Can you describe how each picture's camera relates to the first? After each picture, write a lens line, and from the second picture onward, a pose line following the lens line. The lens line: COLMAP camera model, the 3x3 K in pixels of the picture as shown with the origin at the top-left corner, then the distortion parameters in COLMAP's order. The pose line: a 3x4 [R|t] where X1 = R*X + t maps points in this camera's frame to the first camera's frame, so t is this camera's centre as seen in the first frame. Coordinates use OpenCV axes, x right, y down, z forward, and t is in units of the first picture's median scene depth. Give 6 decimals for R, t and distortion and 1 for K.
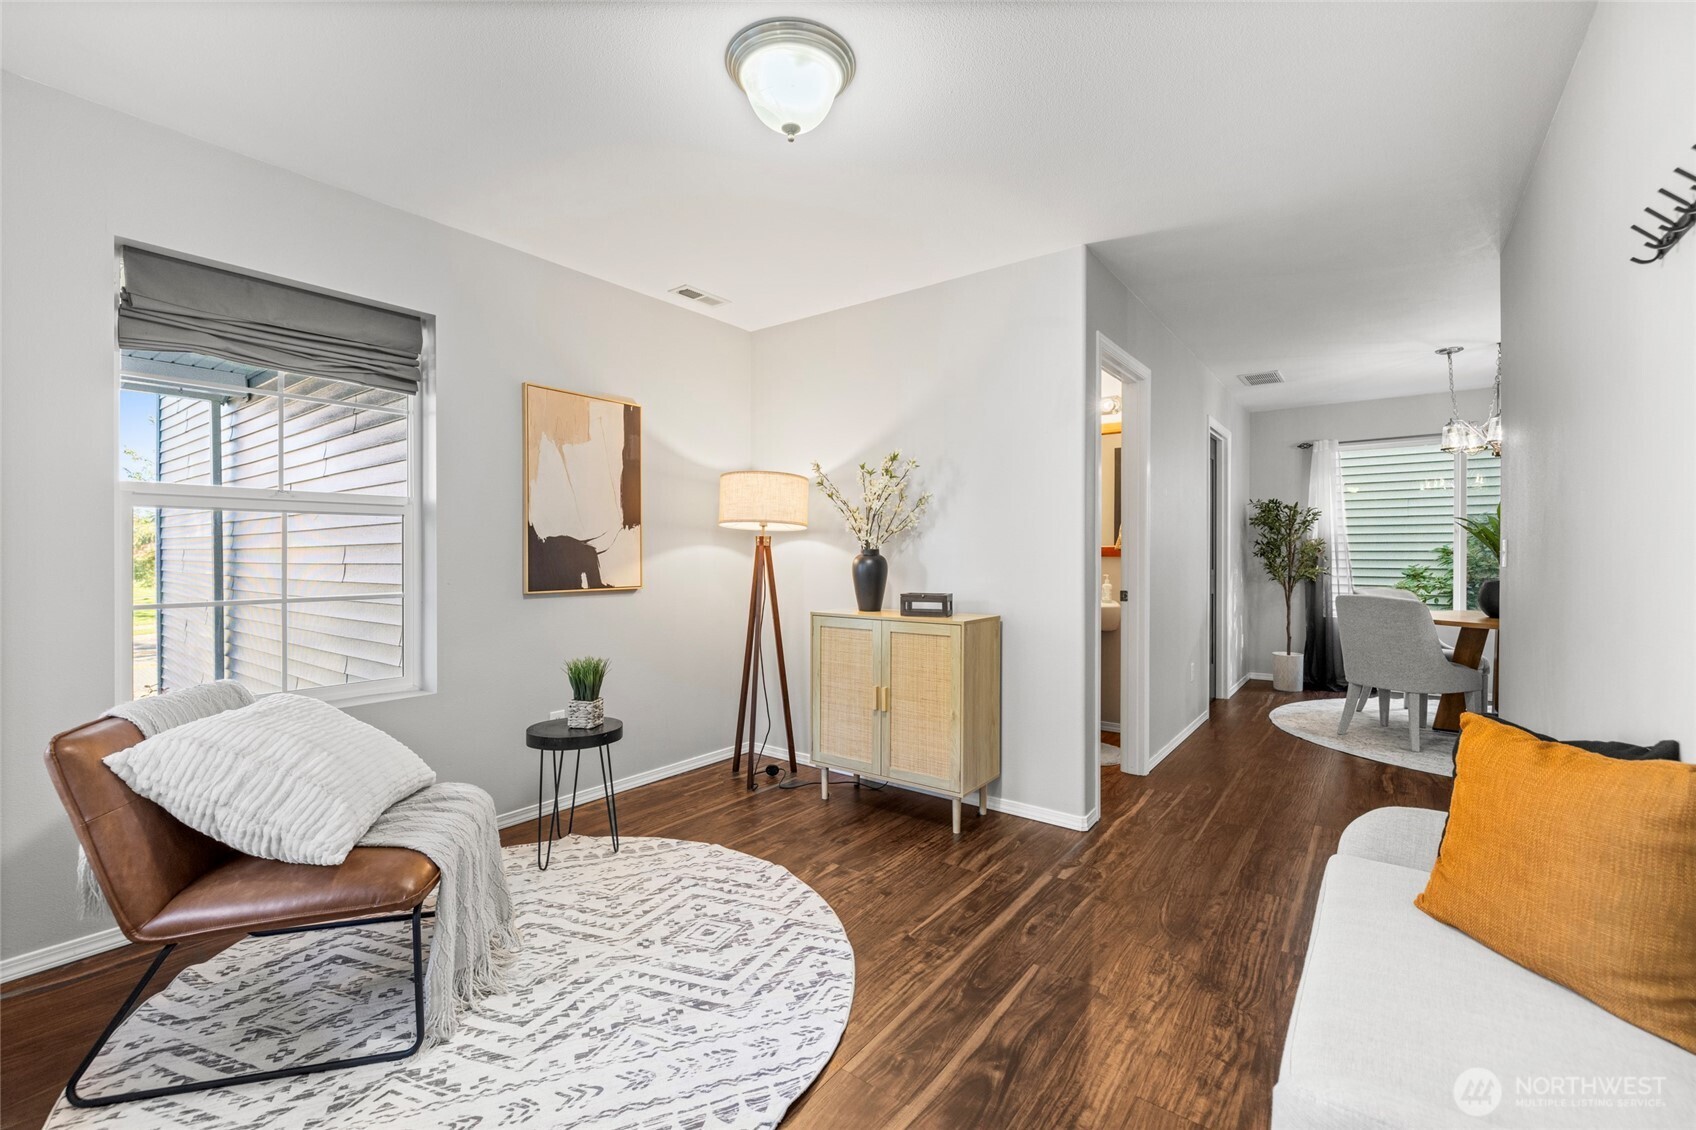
lens RADIAL K [[710.1, 0, 843.9], [0, 710.1, 555.1], [0, 0, 1]] dist [0.002144, -0.000669]
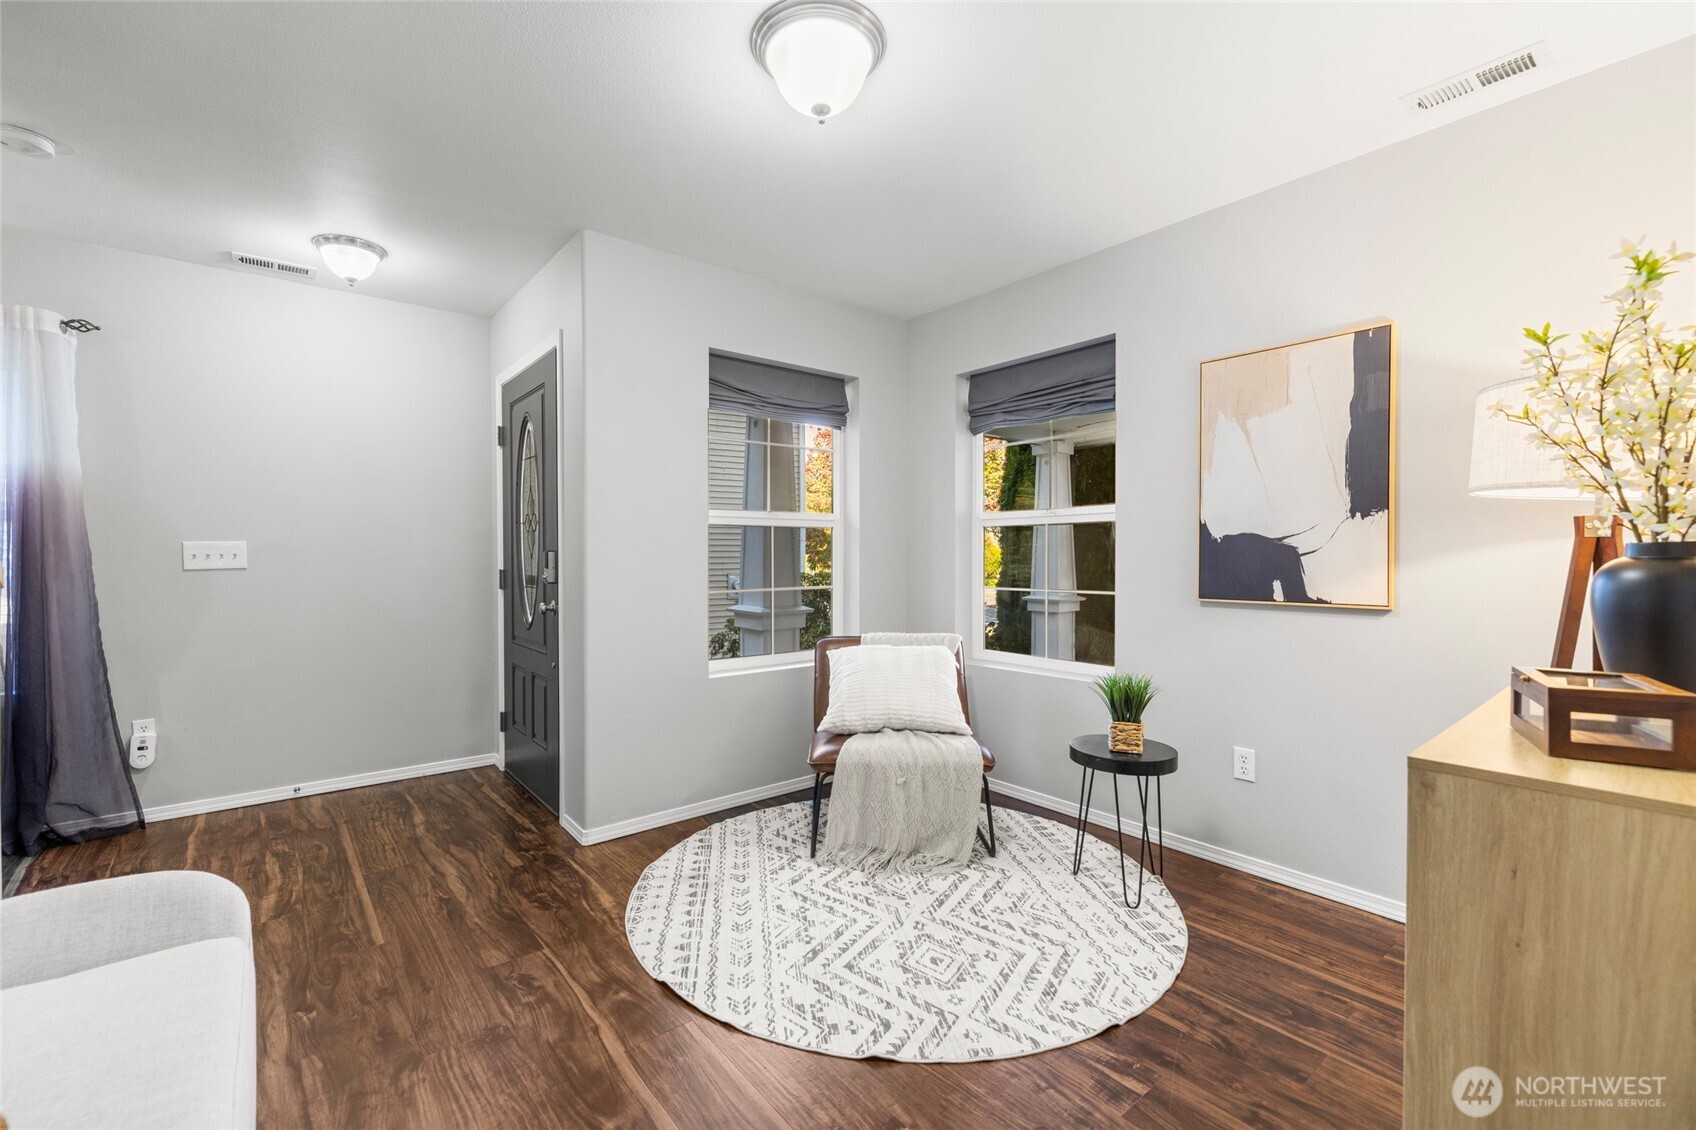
lens RADIAL K [[710.1, 0, 819.2], [0, 710.1, 565.4], [0, 0, 1]] dist [0.002144, -0.000669]
pose [[-0.246150, 0.012863, -0.969146, 0.606131], [0.000212, 0.999913, 0.013218, -0.001617], [0.969232, 0.003048, -0.246131, 0.875132]]
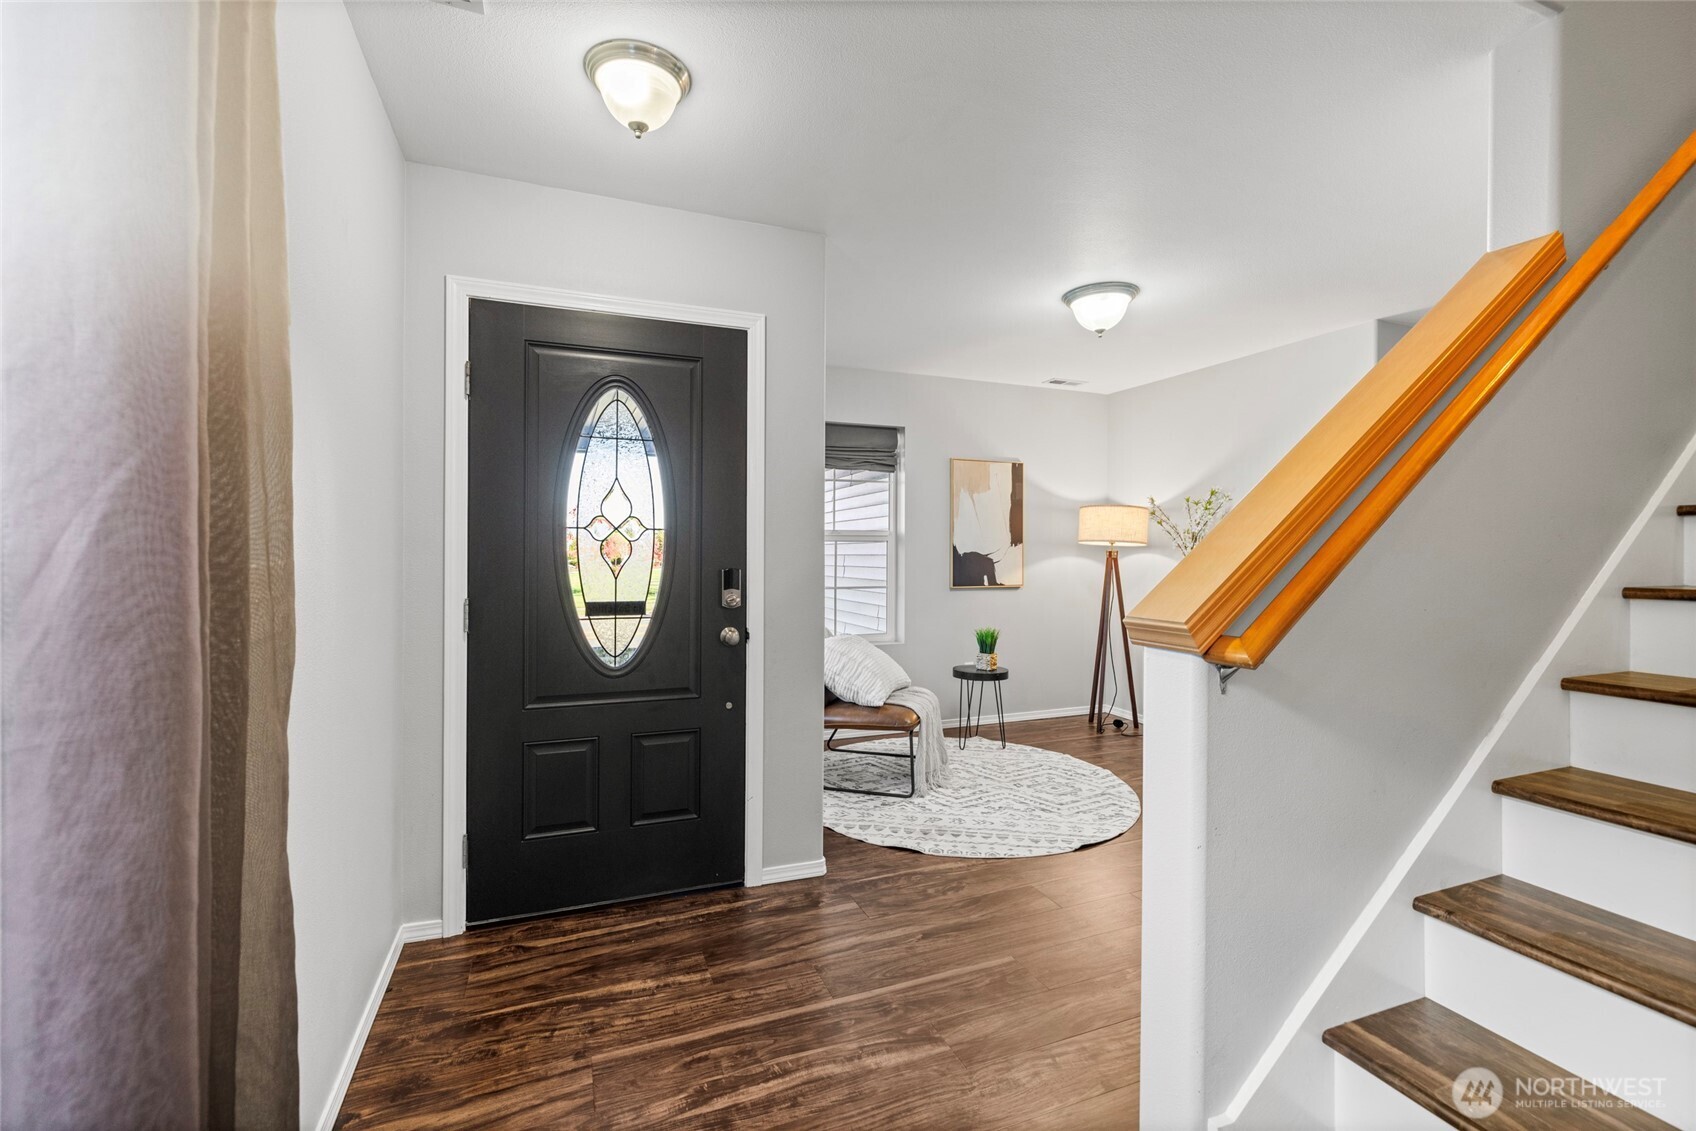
lens RADIAL K [[710.1, 0, 840.4], [0, 710.1, 557.1], [0, 0, 1]] dist [0.002144, -0.000669]
pose [[0.852313, 0.007701, -0.522976, 0.213169], [-0.004348, 0.999961, 0.007639, -0.031698], [0.523015, -0.004237, 0.852313, -0.595525]]
